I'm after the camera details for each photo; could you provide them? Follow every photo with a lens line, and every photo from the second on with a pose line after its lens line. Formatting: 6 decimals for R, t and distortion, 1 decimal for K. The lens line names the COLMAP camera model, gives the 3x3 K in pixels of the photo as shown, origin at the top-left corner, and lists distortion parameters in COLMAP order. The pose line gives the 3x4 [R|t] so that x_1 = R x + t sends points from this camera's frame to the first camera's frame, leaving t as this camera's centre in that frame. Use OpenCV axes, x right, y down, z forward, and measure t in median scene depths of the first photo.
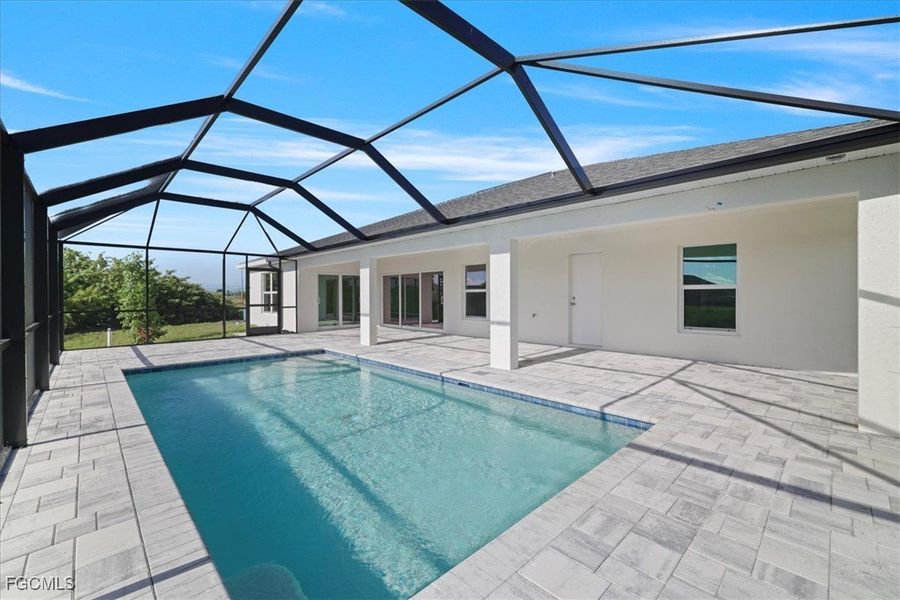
lens RADIAL K [[376.5, 0, 450.4], [0, 376.5, 296.6], [0, 0, 1]] dist [0.000093, -0.000317]
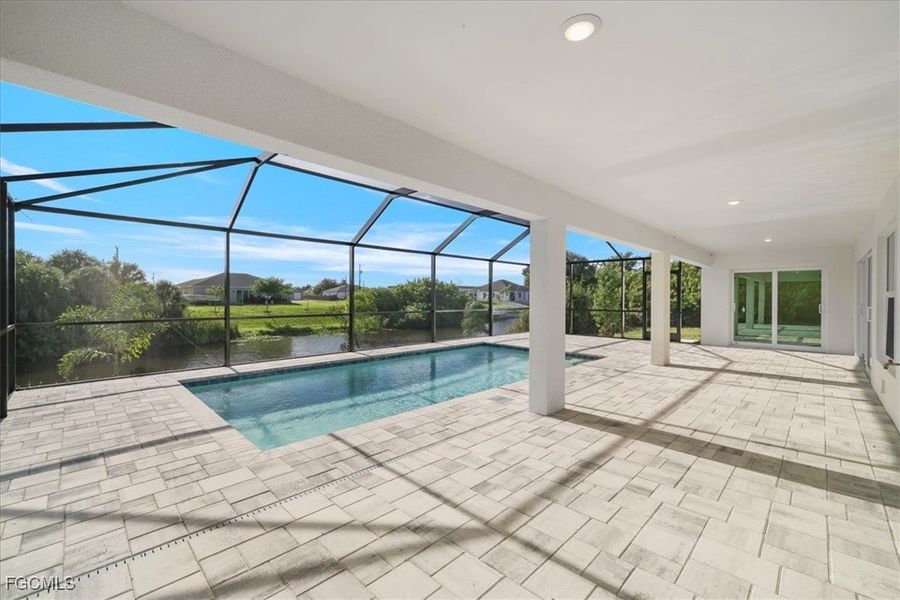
lens RADIAL K [[376.5, 0, 450.4], [0, 376.5, 296.6], [0, 0, 1]] dist [0.000093, -0.000317]
pose [[0.019968, 0.005321, -0.999786, 1.693785], [-0.009949, 0.999937, 0.005124, -0.036607], [0.999751, 0.009844, 0.020019, 1.677808]]
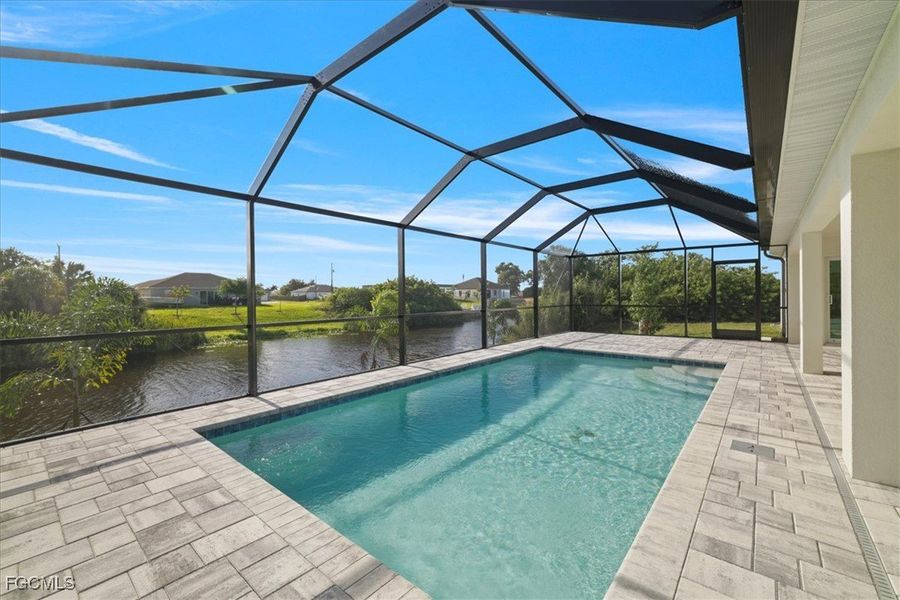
lens RADIAL K [[376.5, 0, 450.4], [0, 376.5, 296.6], [0, 0, 1]] dist [0.000093, -0.000317]
pose [[0.101413, 0.007994, -0.994812, 1.051838], [0.004027, 0.999956, 0.008446, -0.014857], [0.994836, -0.004863, 0.101376, 1.054327]]
